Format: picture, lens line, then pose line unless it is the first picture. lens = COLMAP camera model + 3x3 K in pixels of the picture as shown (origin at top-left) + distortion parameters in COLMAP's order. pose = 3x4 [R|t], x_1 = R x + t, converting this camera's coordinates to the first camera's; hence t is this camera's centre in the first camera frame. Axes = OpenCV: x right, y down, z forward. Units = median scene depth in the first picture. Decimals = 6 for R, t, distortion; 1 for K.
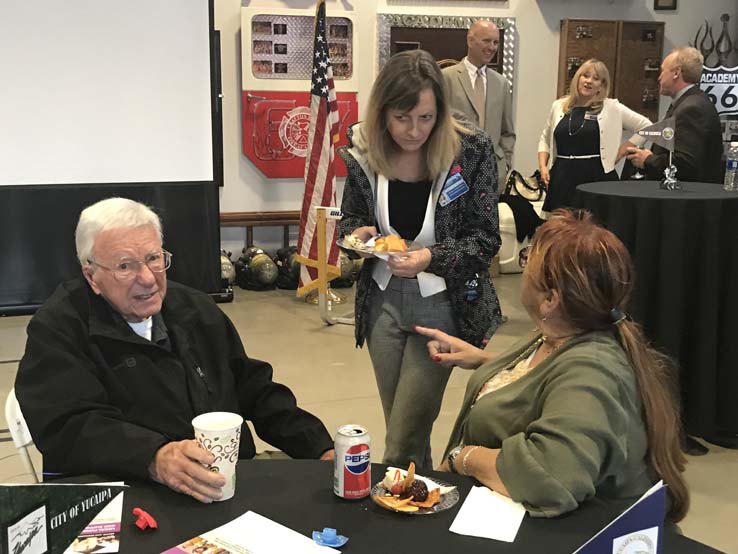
lens RADIAL K [[971.3, 0, 371.0], [0, 971.3, 275.6], [0, 0, 1]] dist [0.006438, 0.000000]
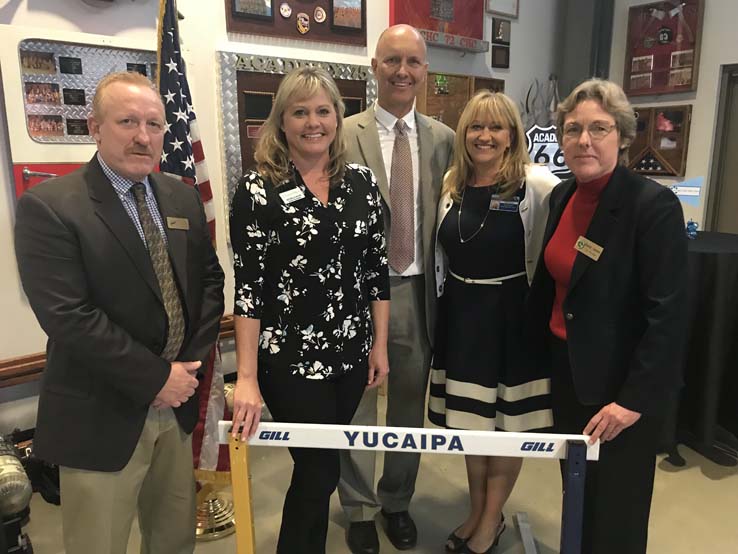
lens RADIAL K [[605.4, 0, 371.0], [0, 605.4, 274.3], [0, 0, 1]] dist [0.029040, -0.028550]
pose [[0.921774, -0.095568, 0.375764, -0.069693], [0.090206, 0.995413, 0.031881, -0.104694], [-0.377087, 0.004509, 0.926167, 0.517481]]
